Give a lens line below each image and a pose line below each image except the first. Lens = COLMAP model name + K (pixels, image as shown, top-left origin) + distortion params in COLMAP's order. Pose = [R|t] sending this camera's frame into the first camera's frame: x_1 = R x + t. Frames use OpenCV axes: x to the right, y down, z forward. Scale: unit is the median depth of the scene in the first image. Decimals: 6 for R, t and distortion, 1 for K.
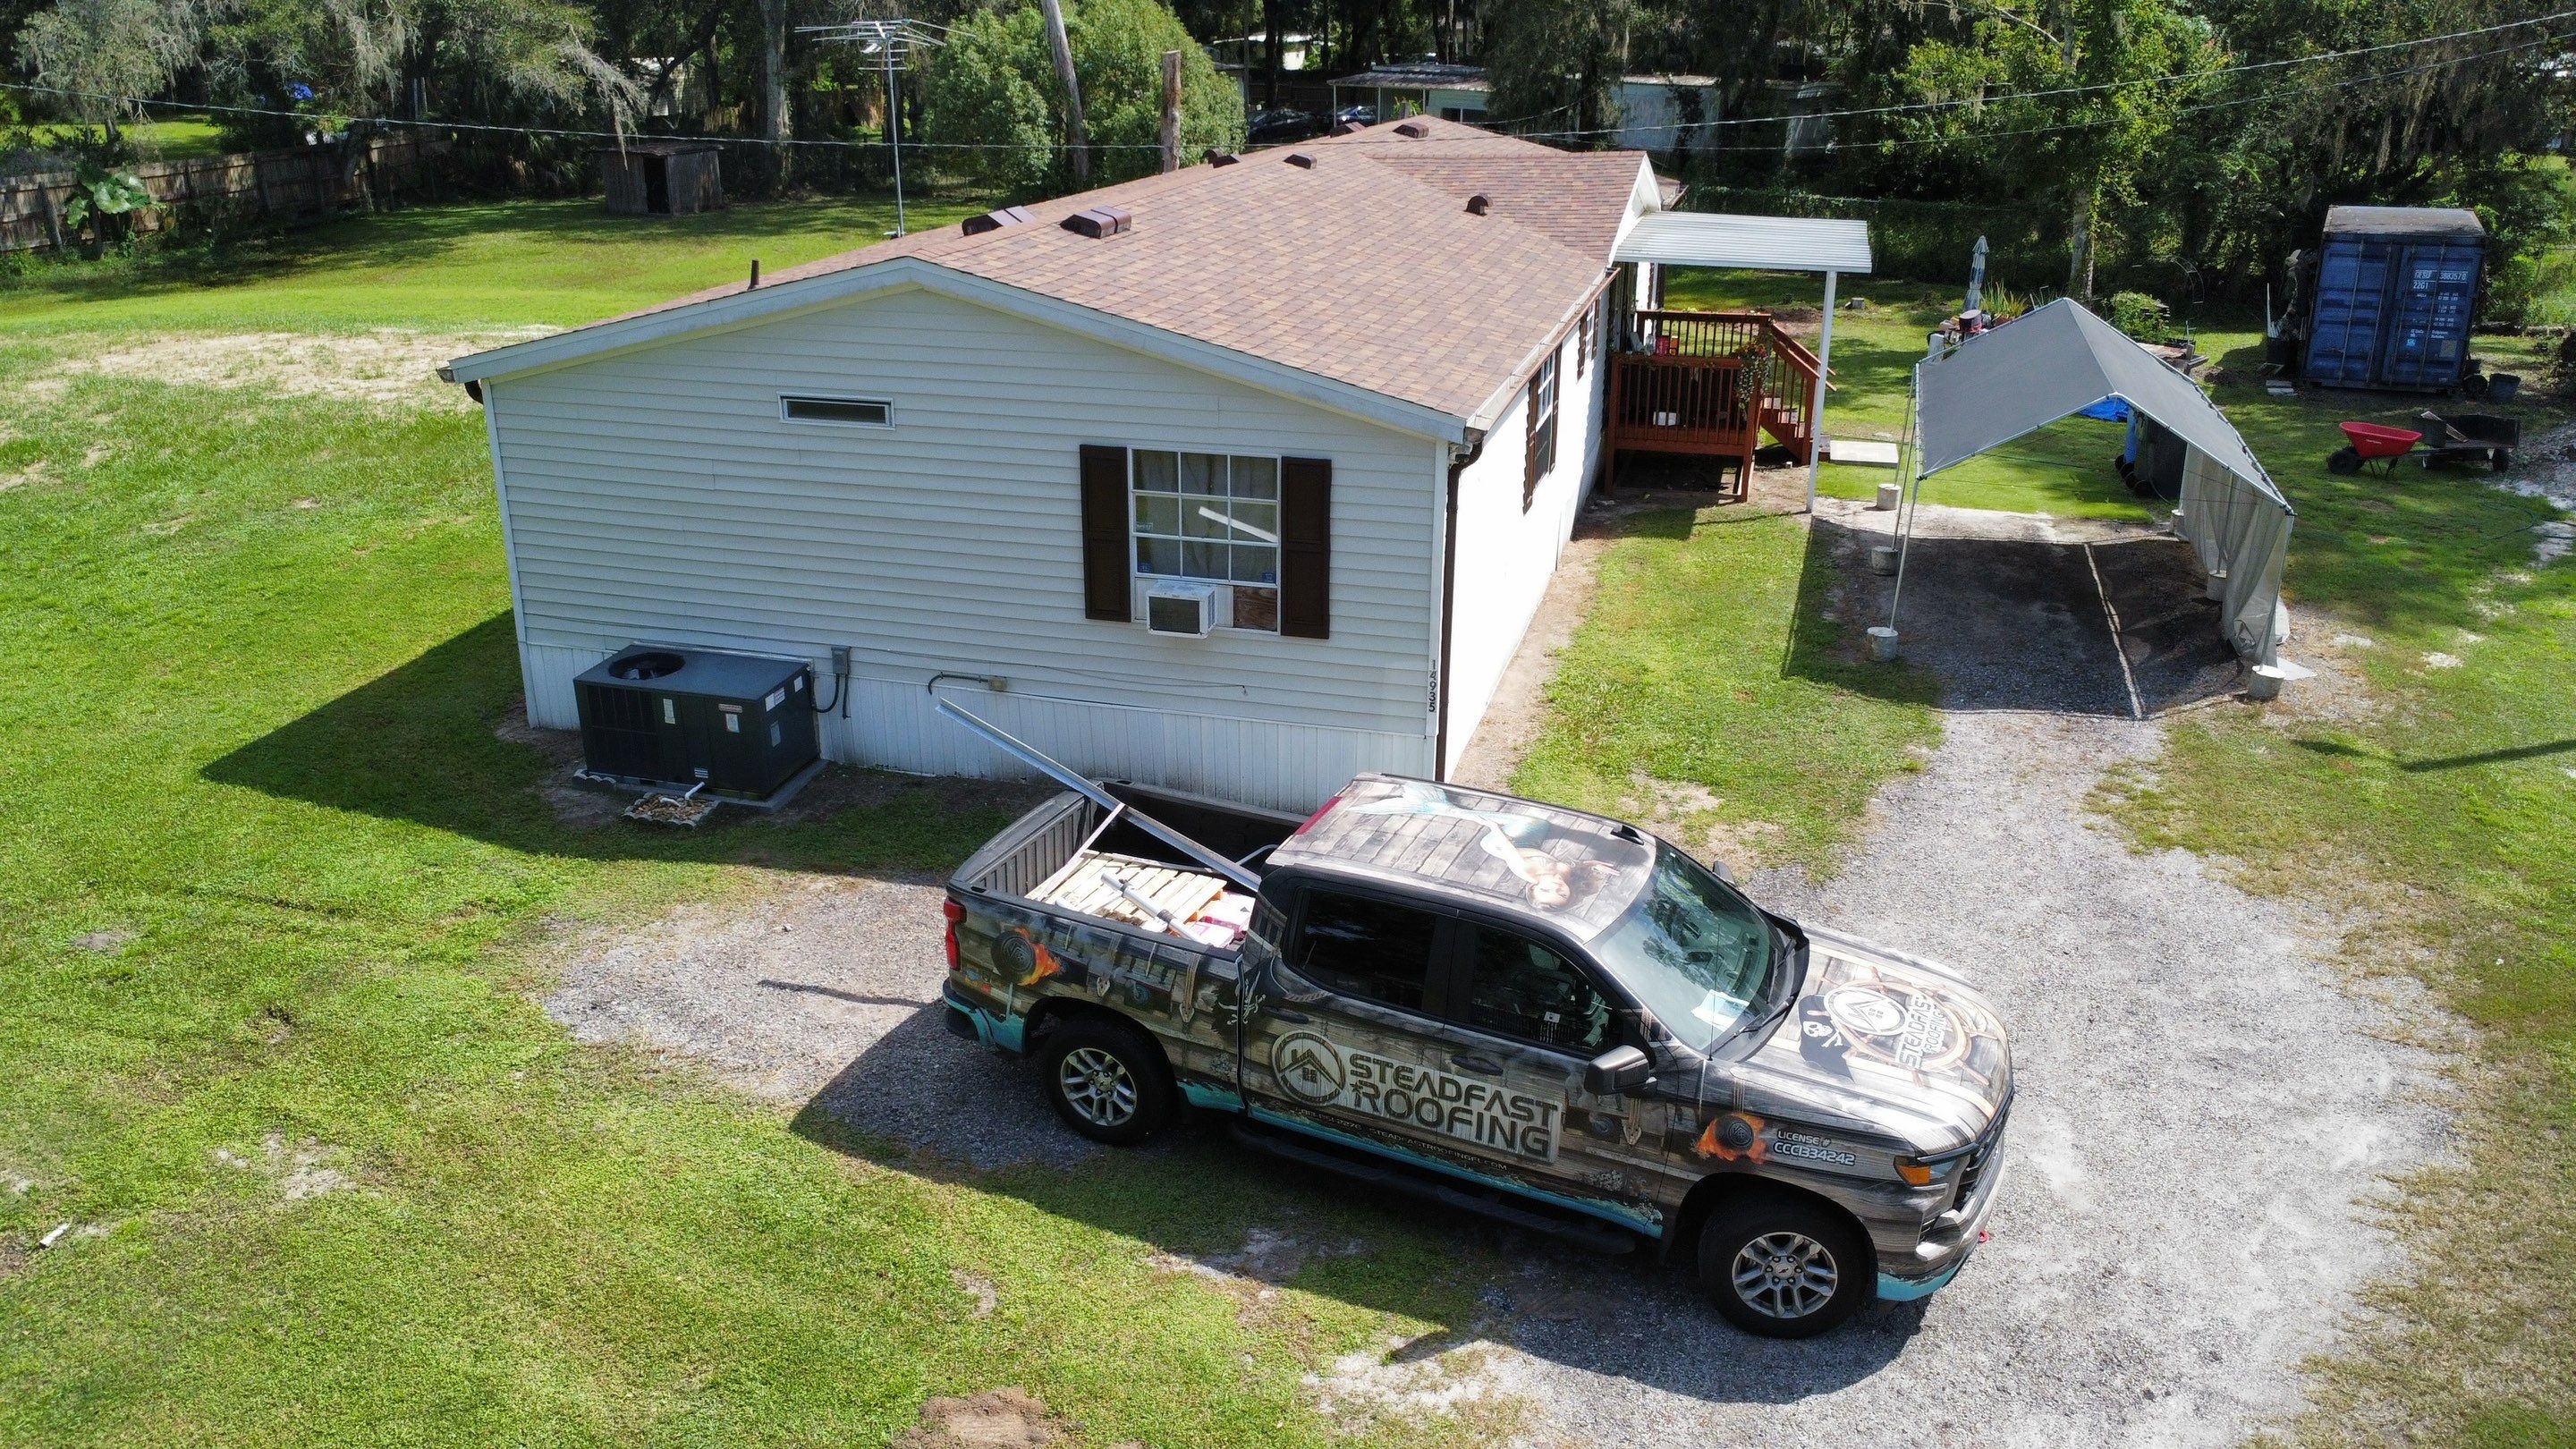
lens RADIAL K [[1868.0, 0, 1279.3], [0, 1868.0, 720.9], [0, 0, 1]] dist [-0.023443, -0.019575]
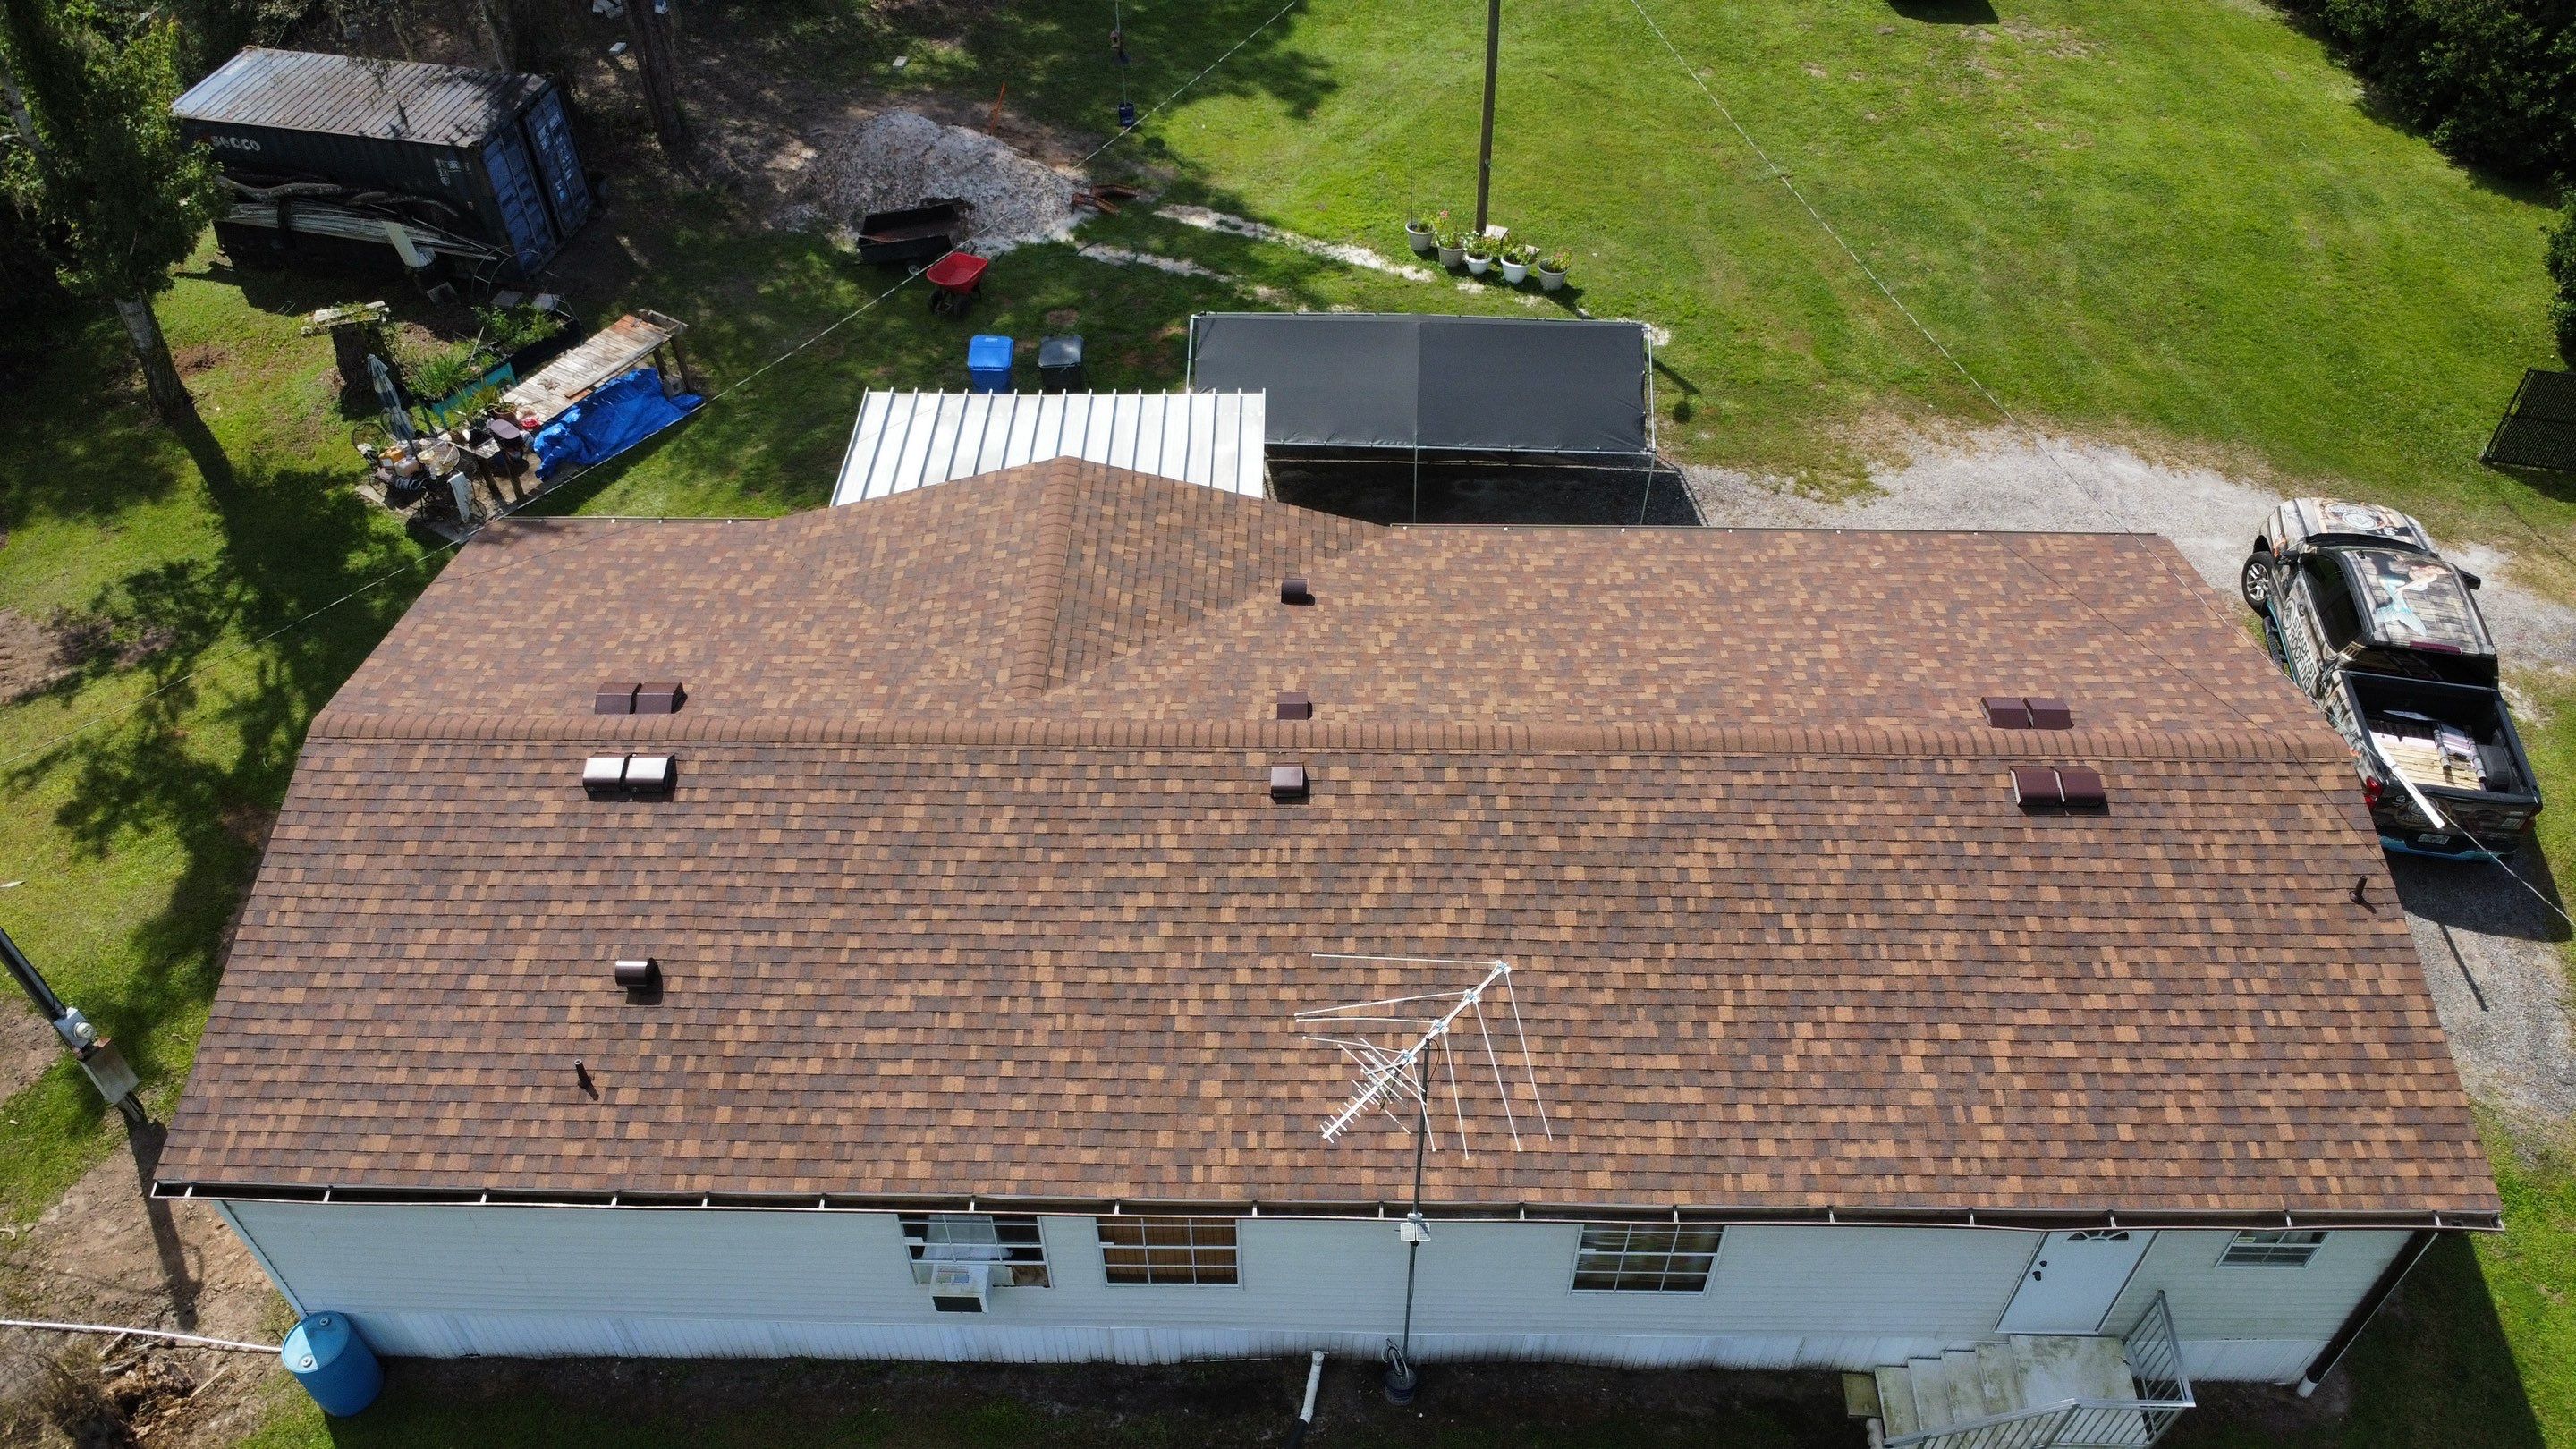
lens RADIAL K [[1868.0, 0, 1281.0], [0, 1868.0, 719.0], [0, 0, 1]] dist [-0.023443, -0.019575]
pose [[-0.254415, -0.673601, 0.693927, -0.739818], [0.355356, 0.602228, 0.714873, -1.193114], [-0.899442, 0.428465, 0.086152, 1.313449]]
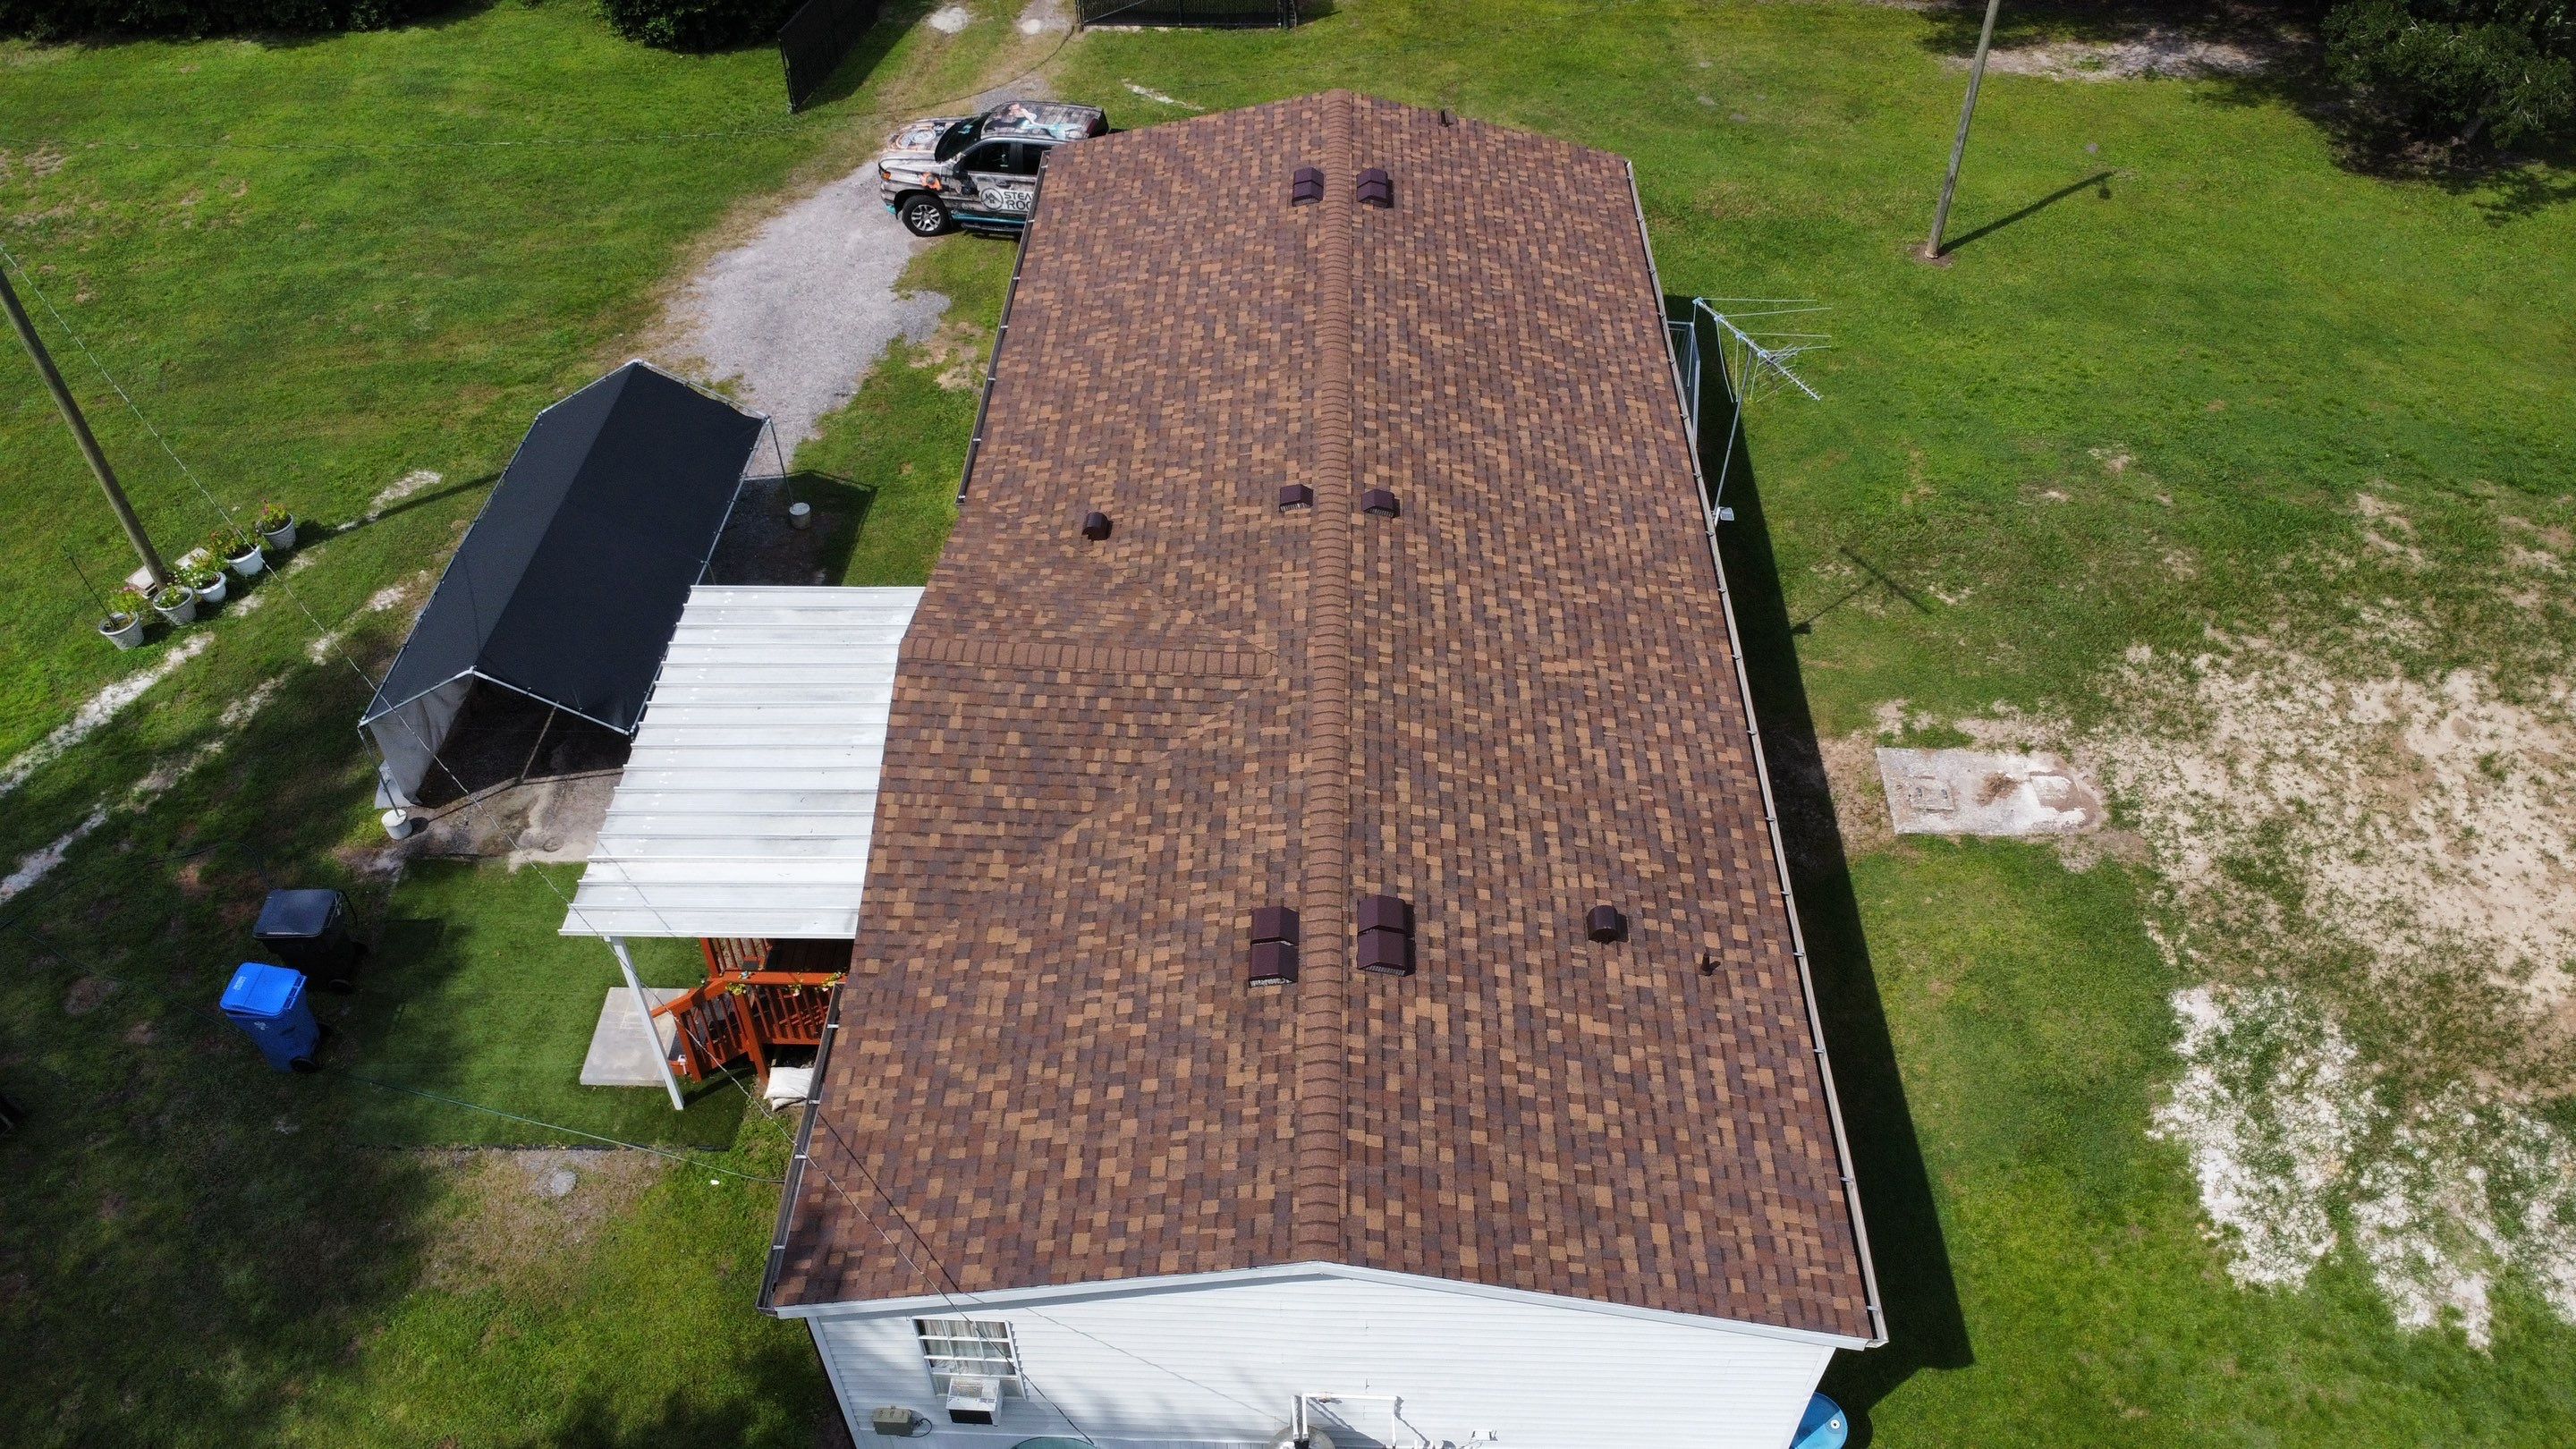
lens RADIAL K [[1868.0, 0, 1278.4], [0, 1868.0, 723.9], [0, 0, 1]] dist [-0.023443, -0.019575]
pose [[-0.969687, 0.169949, -0.175568, 0.274060], [-0.090543, 0.417452, 0.904177, -1.495100], [0.226955, 0.892665, -0.389410, 2.022010]]
